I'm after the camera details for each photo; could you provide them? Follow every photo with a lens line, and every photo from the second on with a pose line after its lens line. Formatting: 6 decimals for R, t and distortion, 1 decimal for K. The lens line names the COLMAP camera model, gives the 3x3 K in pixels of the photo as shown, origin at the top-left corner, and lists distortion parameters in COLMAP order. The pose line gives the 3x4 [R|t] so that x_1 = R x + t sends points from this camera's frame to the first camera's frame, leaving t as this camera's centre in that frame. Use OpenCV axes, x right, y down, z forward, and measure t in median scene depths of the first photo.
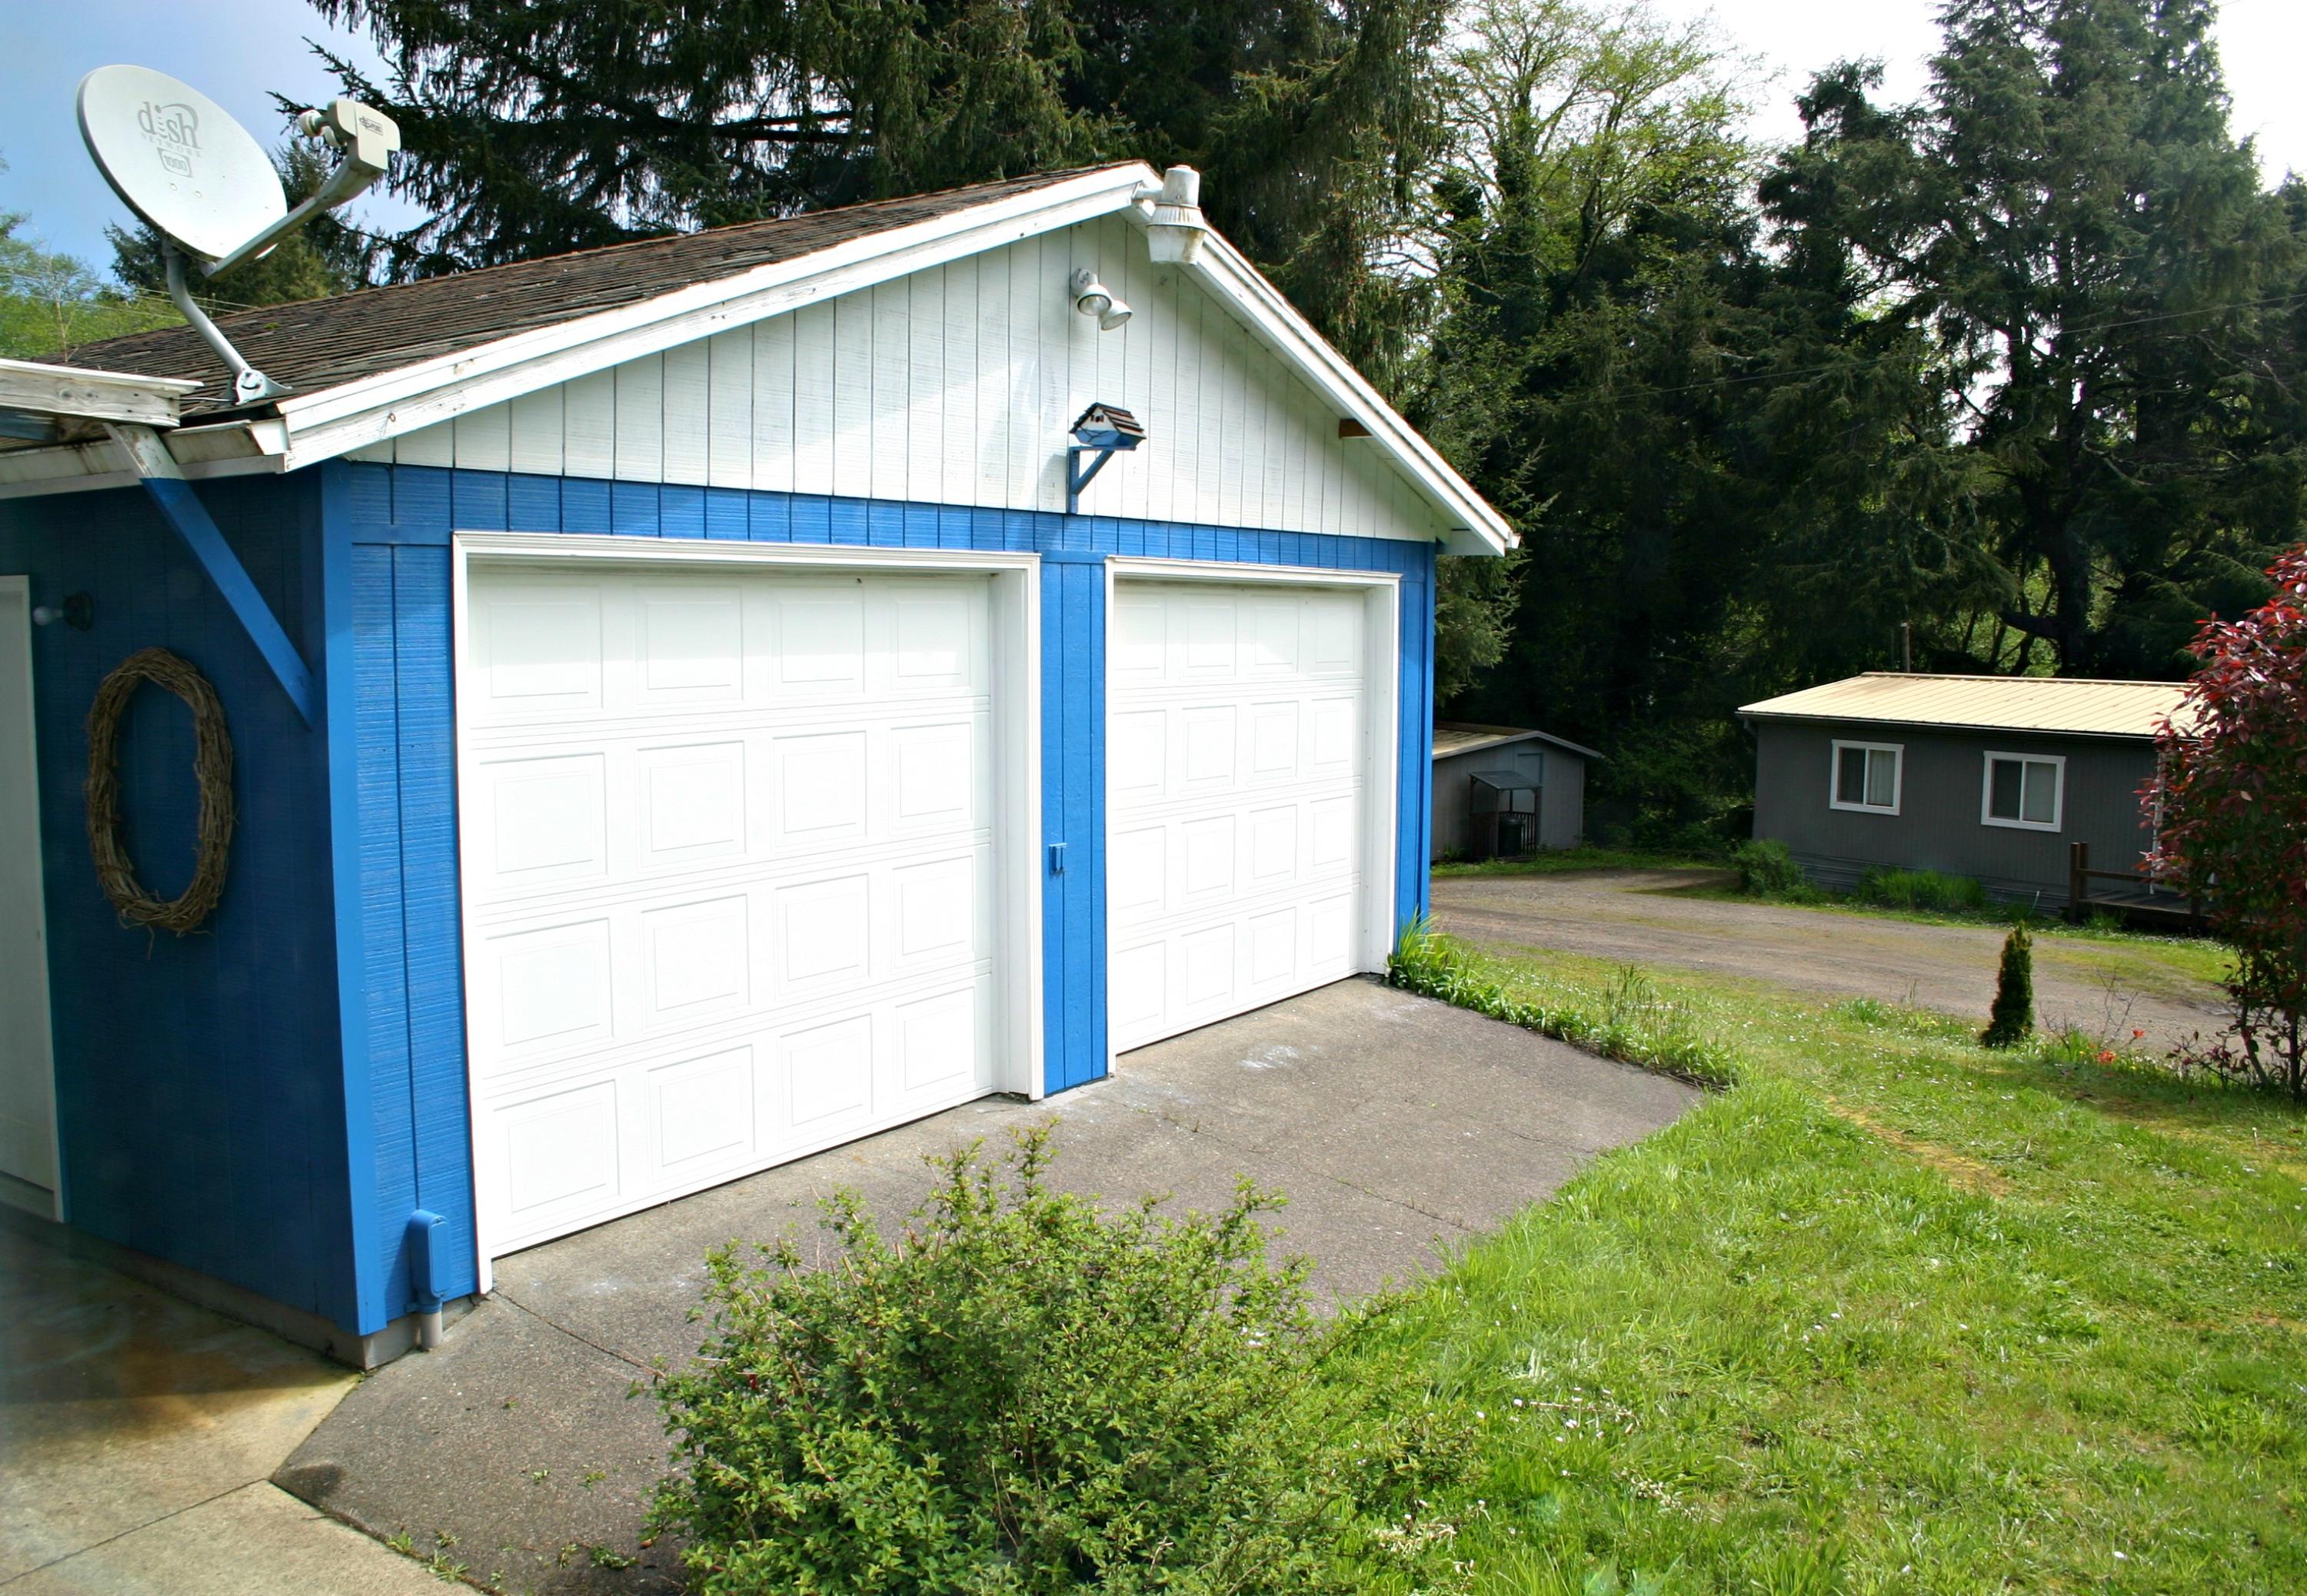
lens RADIAL K [[1941.1, 0, 1073.2], [0, 1941.1, 816.5], [0, 0, 1]] dist [-0.112186, 0.053584]
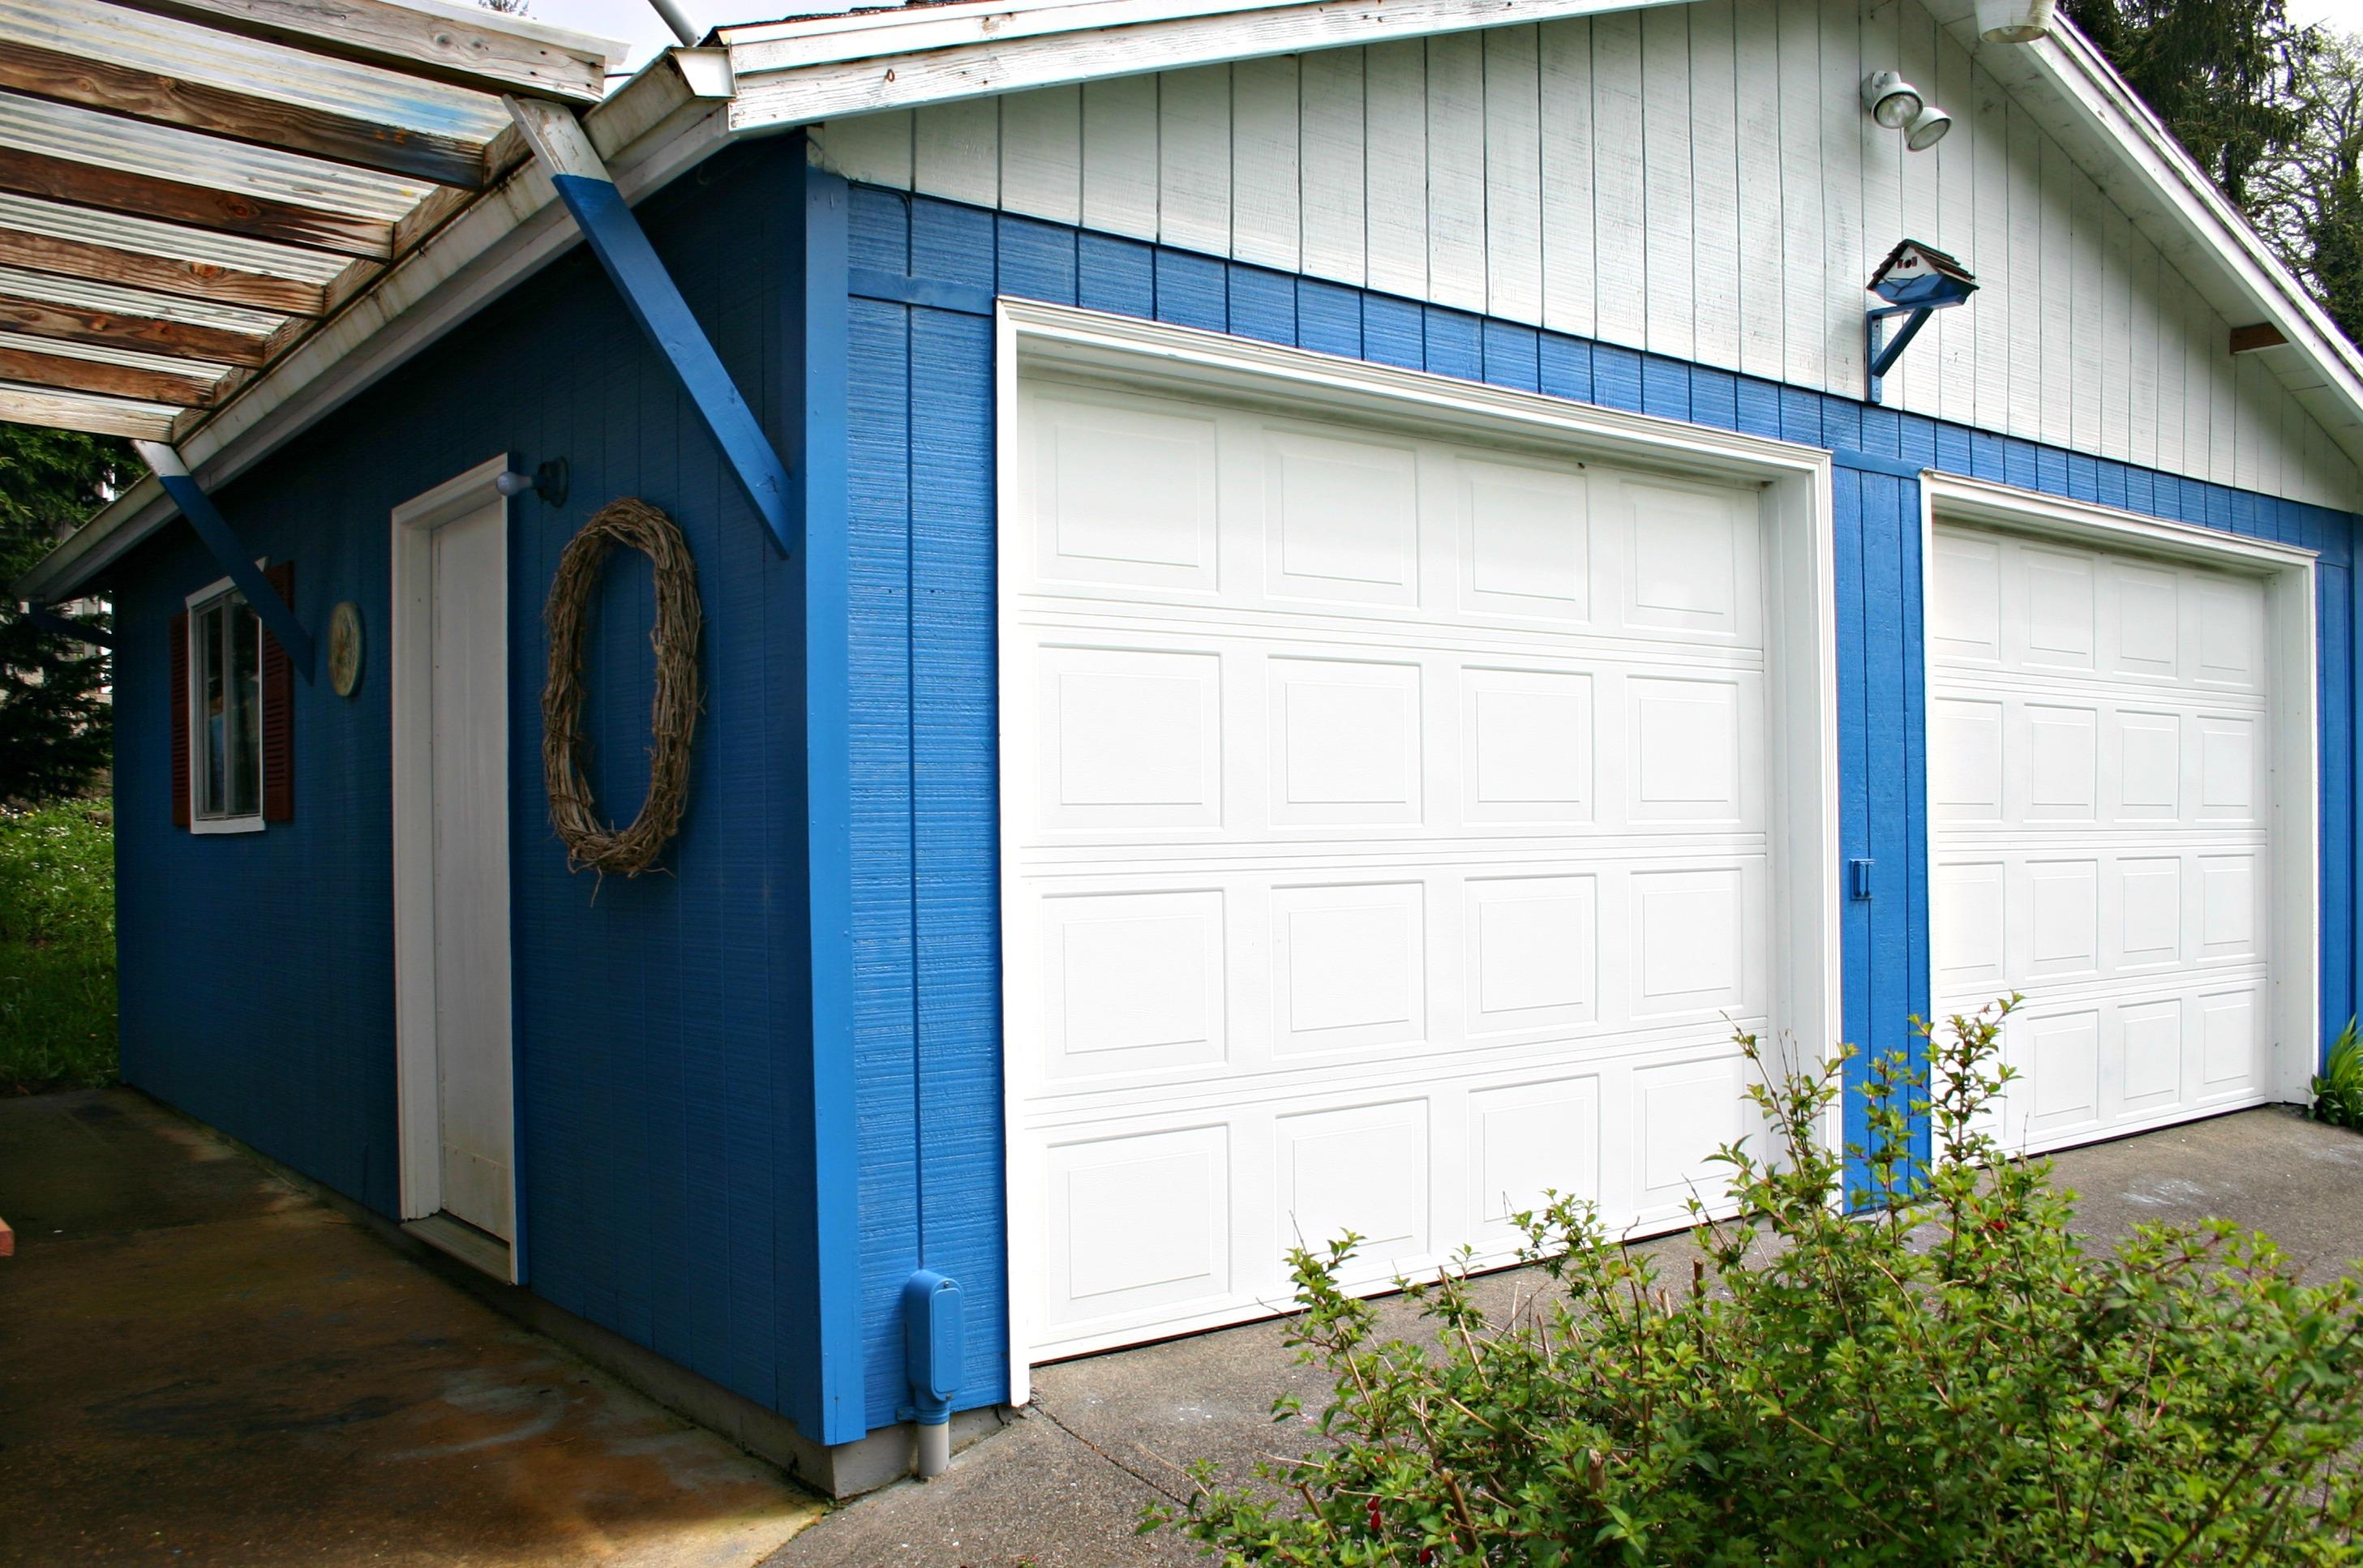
lens RADIAL K [[2022.6, 0, 1124.1], [0, 2022.6, 864.7], [0, 0, 1]] dist [-0.140880, 0.096627]
pose [[0.946663, -0.007522, -0.322137, -0.040795], [-0.020174, 0.996383, -0.082550, 0.114149], [0.321592, 0.084645, 0.943087, 0.319535]]
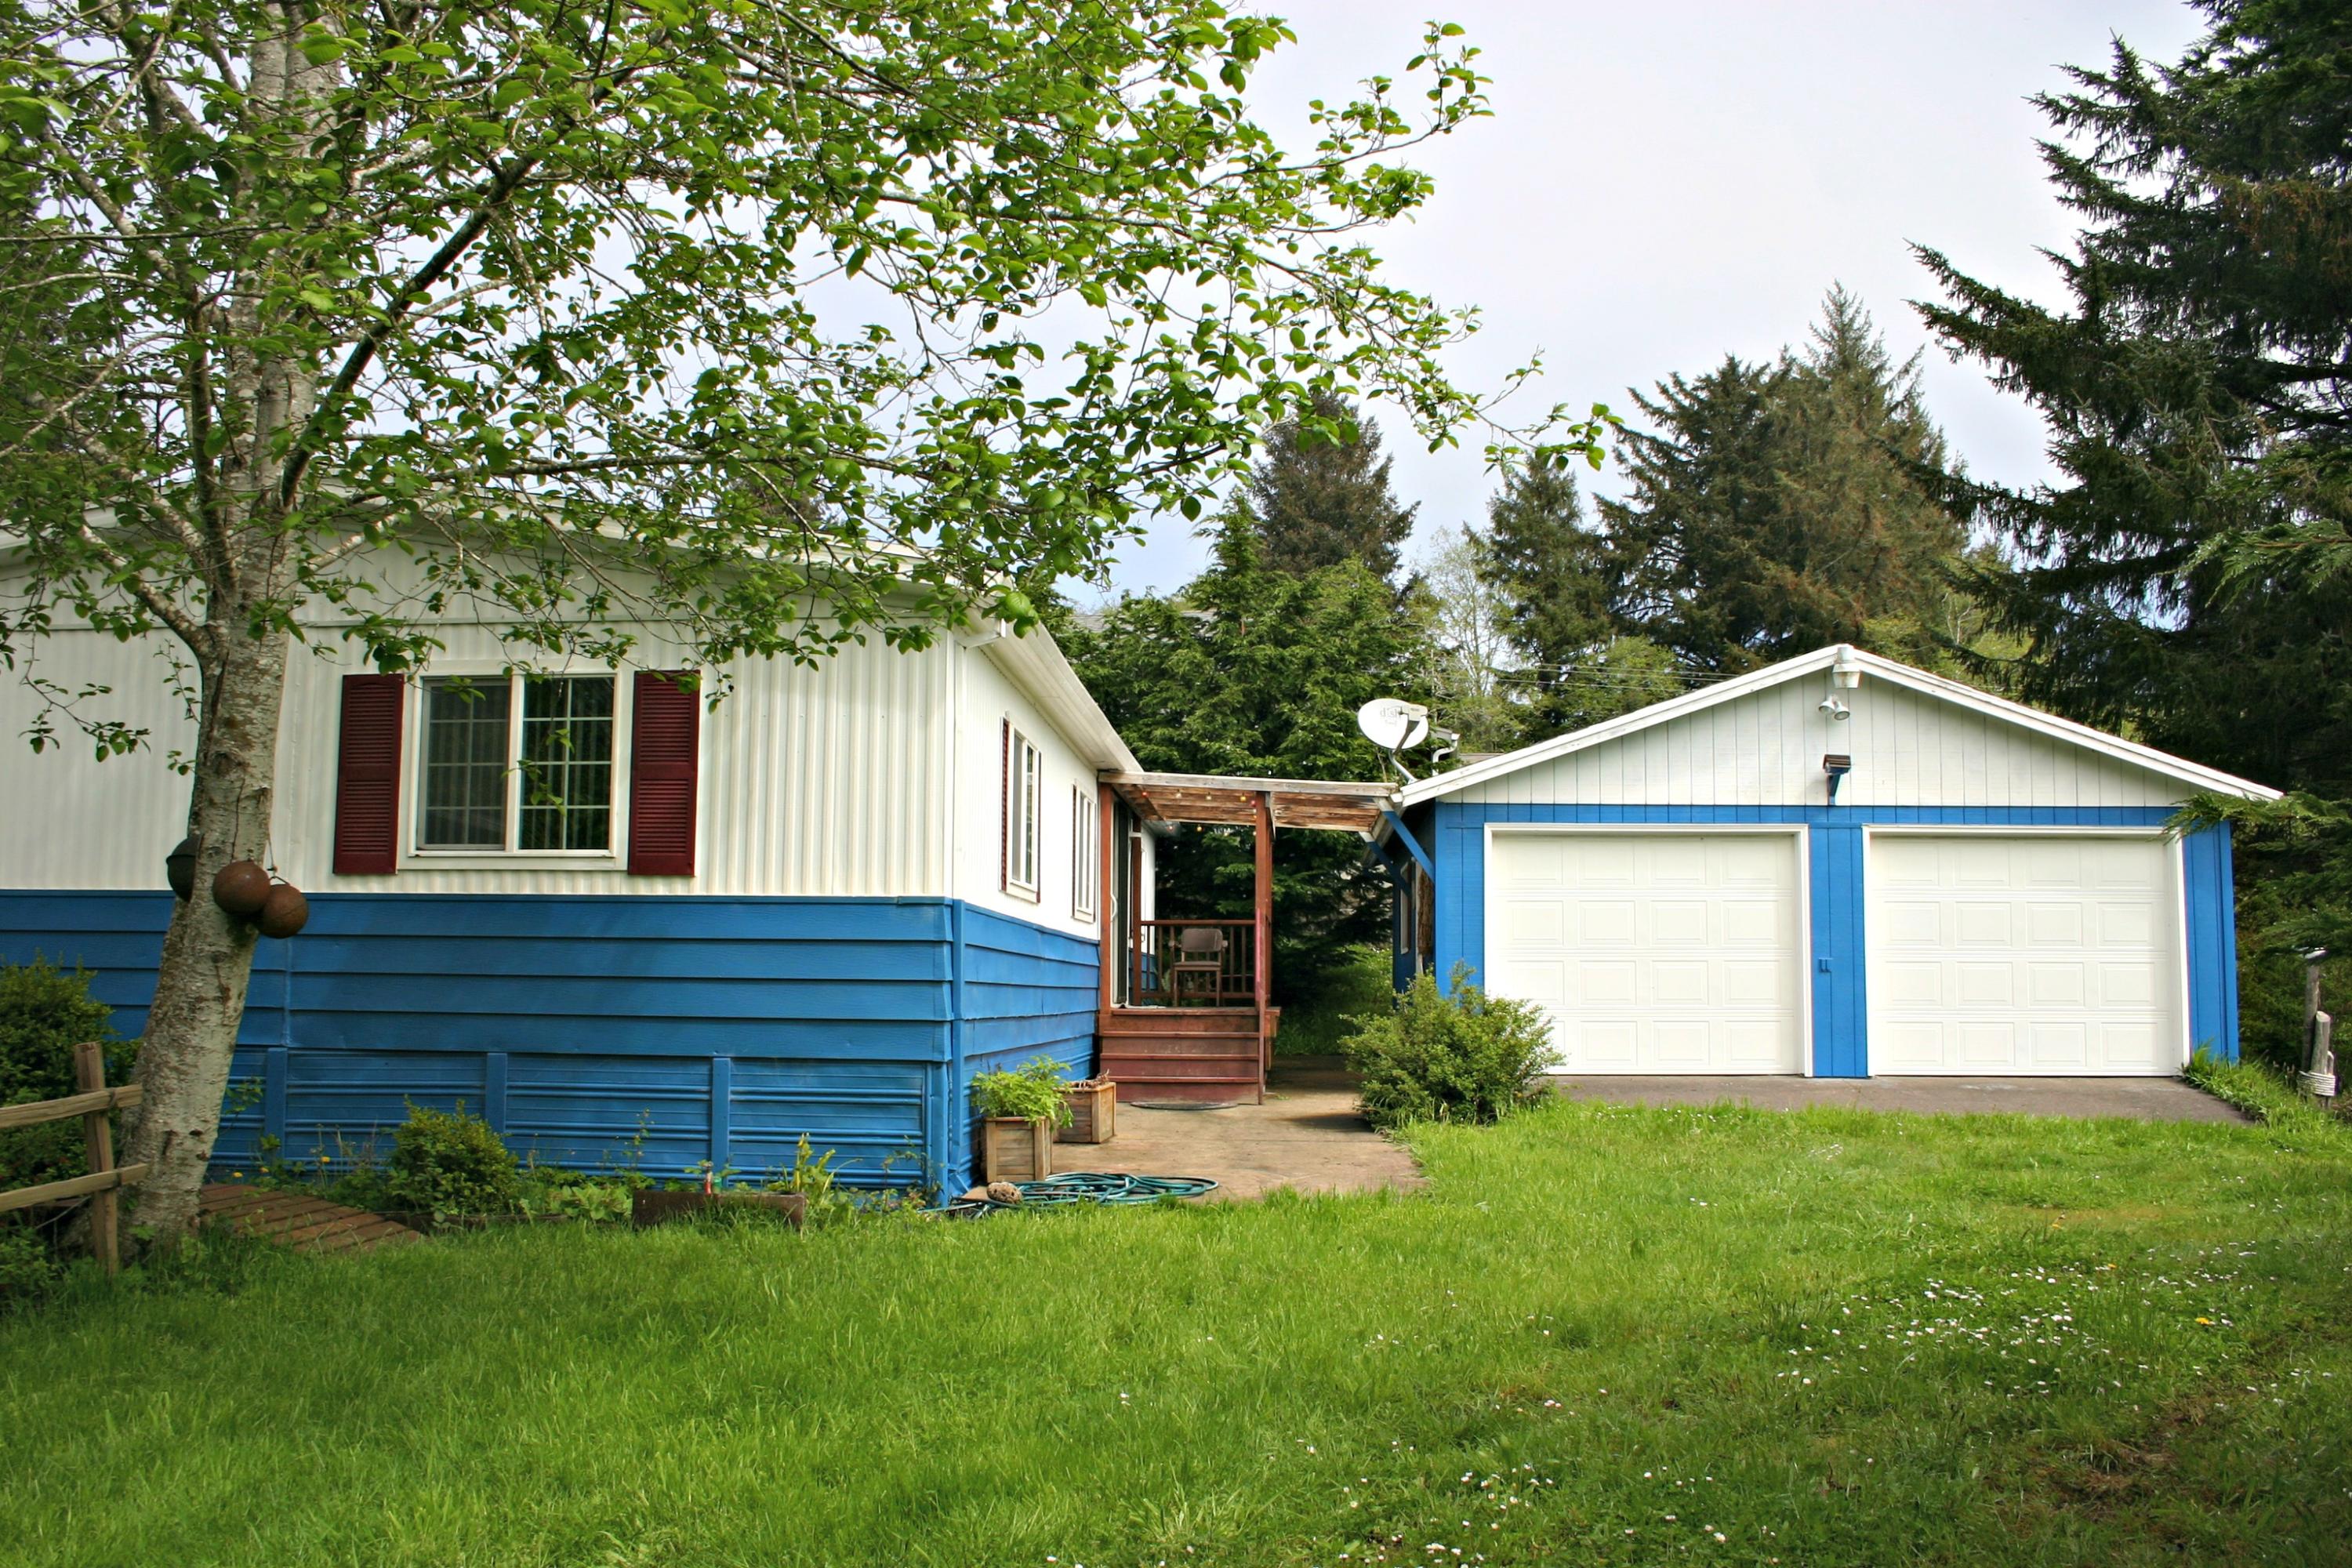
lens RADIAL K [[2013.4, 0, 1186.6], [0, 2013.4, 780.3], [0, 0, 1]] dist [-0.140880, 0.096627]
pose [[0.519860, -0.088638, -0.849640, 2.103052], [-0.098109, 0.981826, -0.162458, 0.343794], [0.848599, 0.167813, 0.501716, -1.013522]]
